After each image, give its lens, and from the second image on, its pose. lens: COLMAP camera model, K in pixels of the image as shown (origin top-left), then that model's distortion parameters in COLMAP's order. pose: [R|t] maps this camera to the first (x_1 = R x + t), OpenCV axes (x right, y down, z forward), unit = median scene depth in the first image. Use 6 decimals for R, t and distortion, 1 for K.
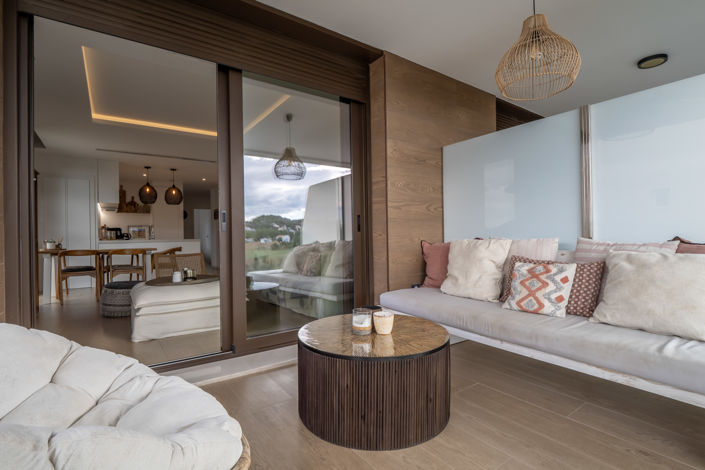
lens RADIAL K [[343.5, 0, 353.7], [0, 343.5, 238.3], [0, 0, 1]] dist [-0.003297, -0.000442]
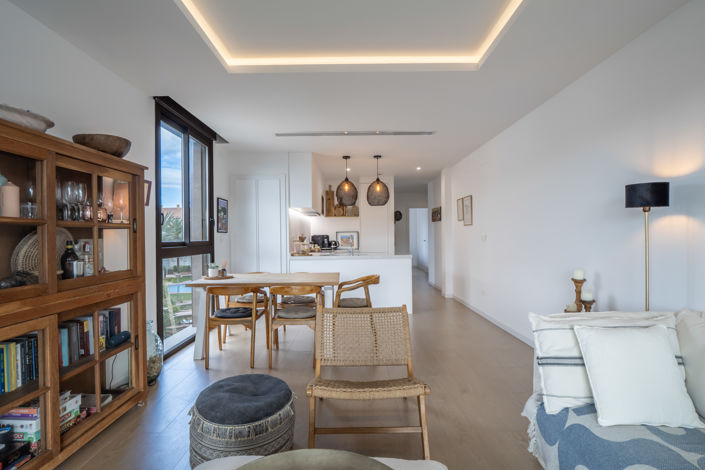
lens RADIAL K [[343.5, 0, 353.7], [0, 343.5, 238.3], [0, 0, 1]] dist [-0.003297, -0.000442]
pose [[0.817427, 0.013458, -0.575874, -0.141572], [-0.003991, 0.999835, 0.017701, -0.039814], [0.576018, -0.012171, 0.817347, 0.358538]]
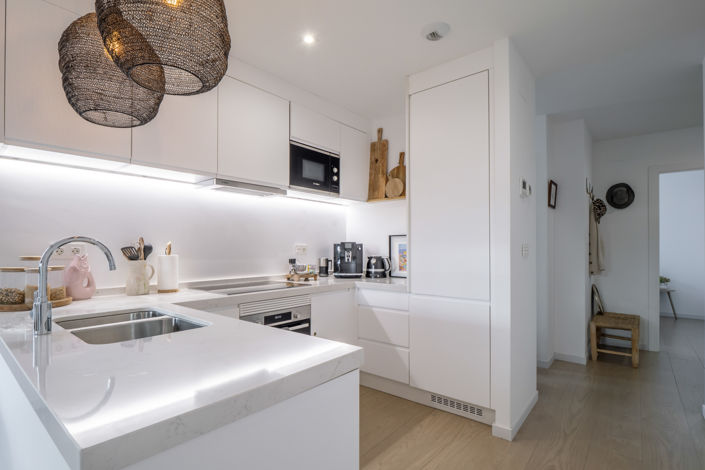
lens RADIAL K [[343.5, 0, 353.7], [0, 343.5, 238.3], [0, 0, 1]] dist [-0.003297, -0.000442]
pose [[0.265891, -0.005756, -0.963986, -0.355845], [-0.005729, 0.999955, -0.007551, -0.034192], [0.963986, 0.007531, 0.265846, 0.964179]]
